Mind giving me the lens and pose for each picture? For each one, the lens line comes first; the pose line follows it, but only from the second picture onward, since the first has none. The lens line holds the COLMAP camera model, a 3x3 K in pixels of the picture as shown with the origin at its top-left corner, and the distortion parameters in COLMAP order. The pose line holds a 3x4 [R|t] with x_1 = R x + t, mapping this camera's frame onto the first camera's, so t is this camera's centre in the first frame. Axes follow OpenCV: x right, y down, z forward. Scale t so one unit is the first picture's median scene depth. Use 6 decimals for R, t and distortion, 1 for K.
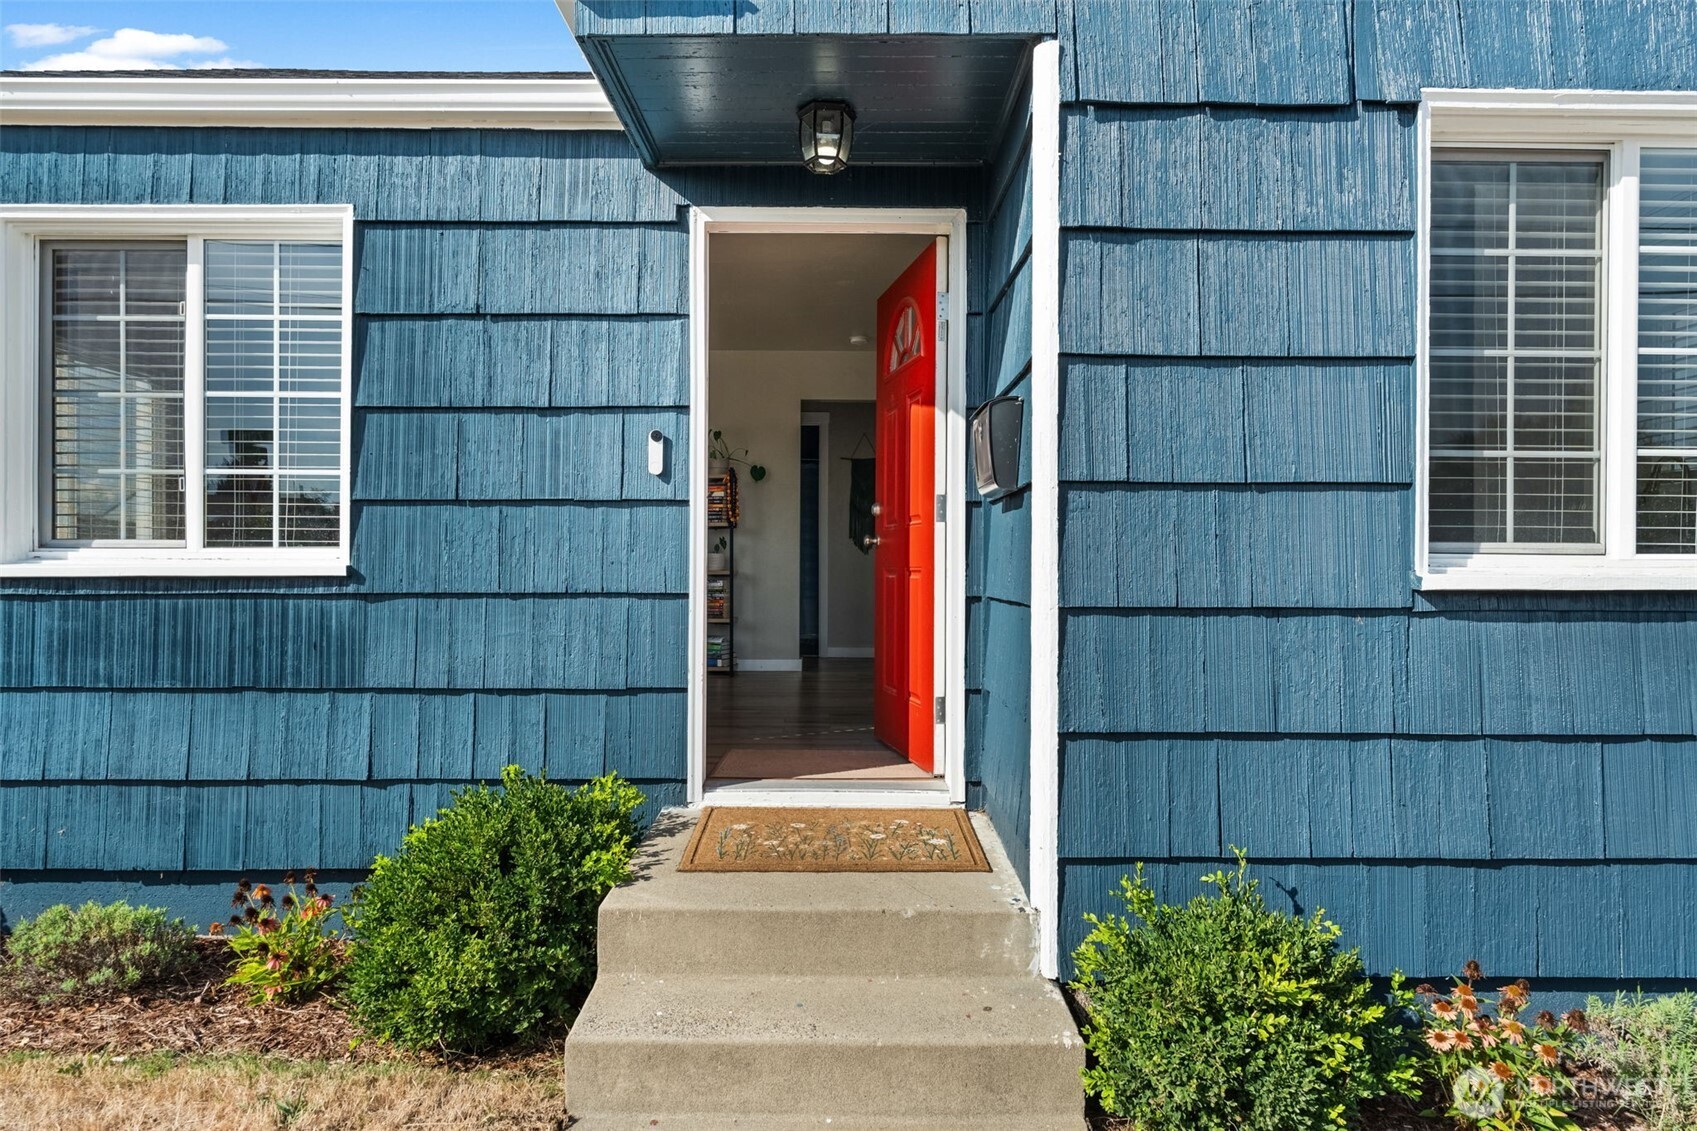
lens RADIAL K [[1019.1, 0, 846.4], [0, 1019.1, 566.2], [0, 0, 1]] dist [-0.002834, -0.000774]
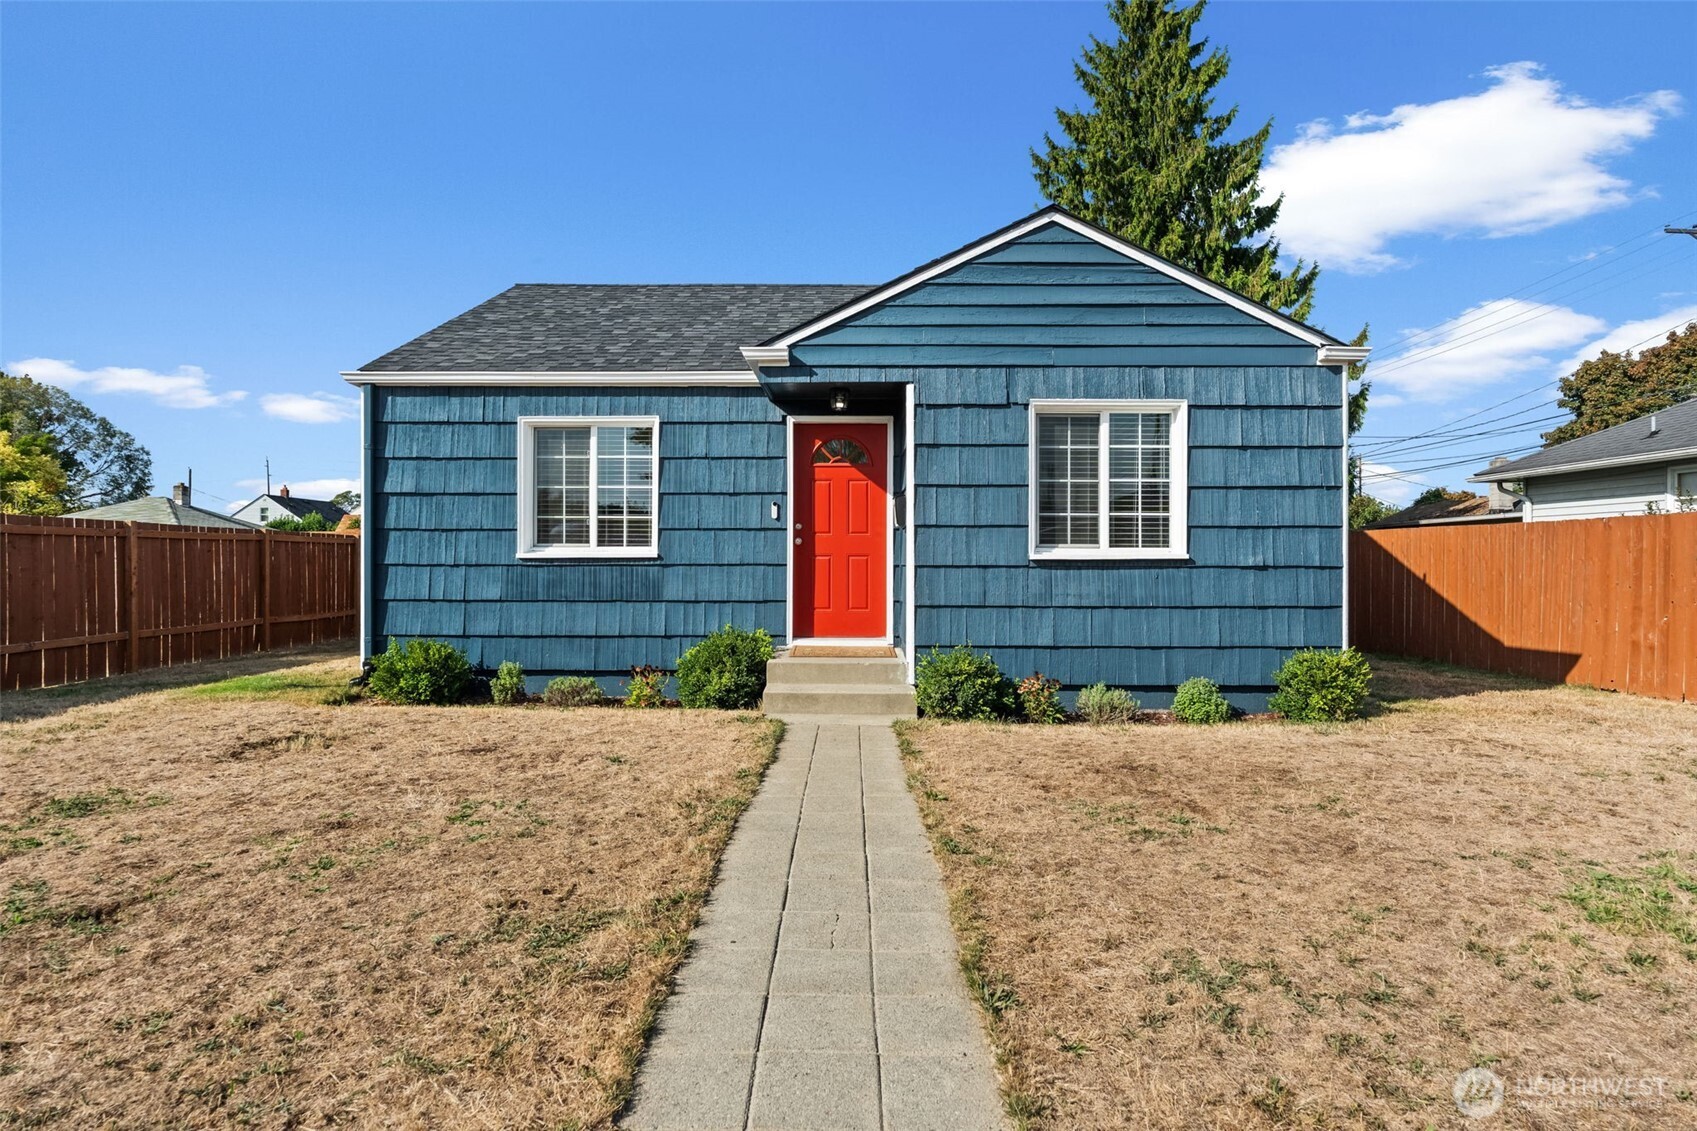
lens RADIAL K [[920.3, 0, 850.5], [0, 920.3, 558.4], [0, 0, 1]] dist [0.006792, 0.000499]
pose [[0.999978, -0.001971, -0.006279, 0.022728], [0.001945, 0.999989, -0.004155, 0.022965], [0.006287, 0.004143, 0.999972, -1.376029]]
